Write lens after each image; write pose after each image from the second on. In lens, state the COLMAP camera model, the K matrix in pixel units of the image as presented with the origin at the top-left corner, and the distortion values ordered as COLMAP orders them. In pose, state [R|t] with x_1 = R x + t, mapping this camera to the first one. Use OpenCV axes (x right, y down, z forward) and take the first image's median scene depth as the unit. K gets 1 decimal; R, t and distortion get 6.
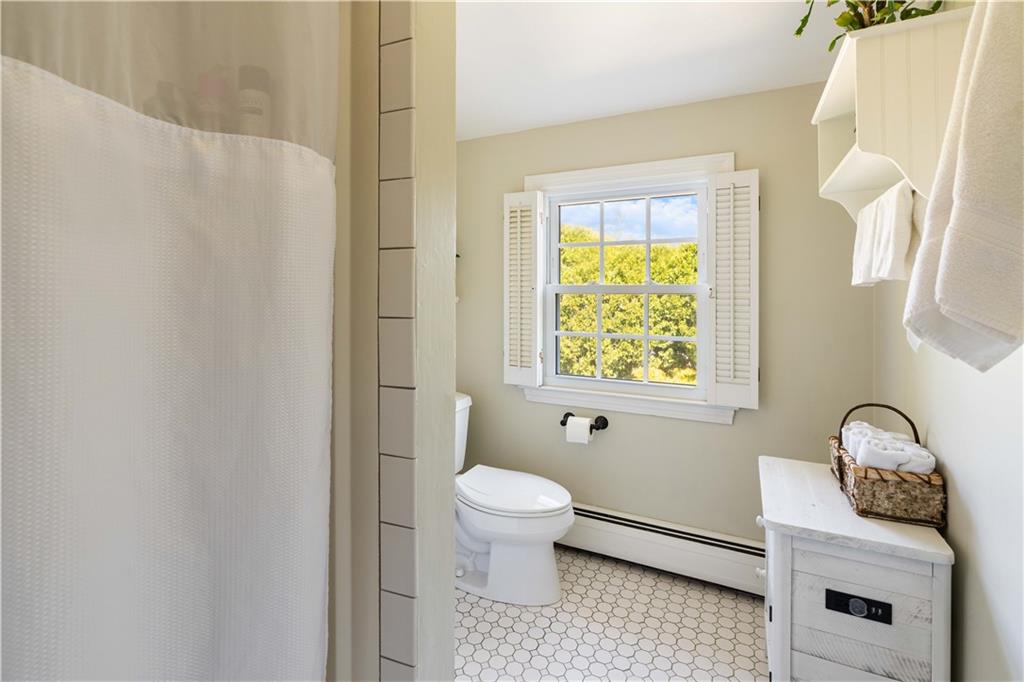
lens RADIAL K [[468.5, 0, 510.4], [0, 468.5, 326.6], [0, 0, 1]] dist [-0.001517, 0.000782]
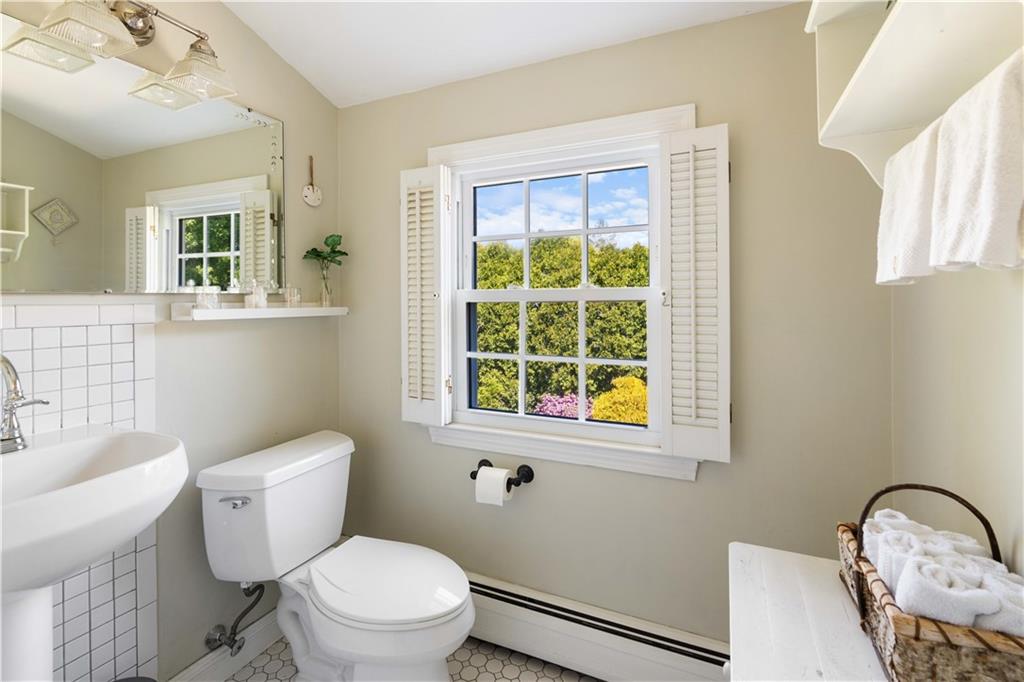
lens RADIAL K [[459.1, 0, 511.6], [0, 459.1, 335.0], [0, 0, 1]] dist [0.000629, -0.000197]
pose [[0.999690, -0.009456, 0.023050, 0.163866], [0.009427, 0.999955, 0.001369, -0.018397], [-0.023062, -0.001151, 0.999733, 0.279123]]
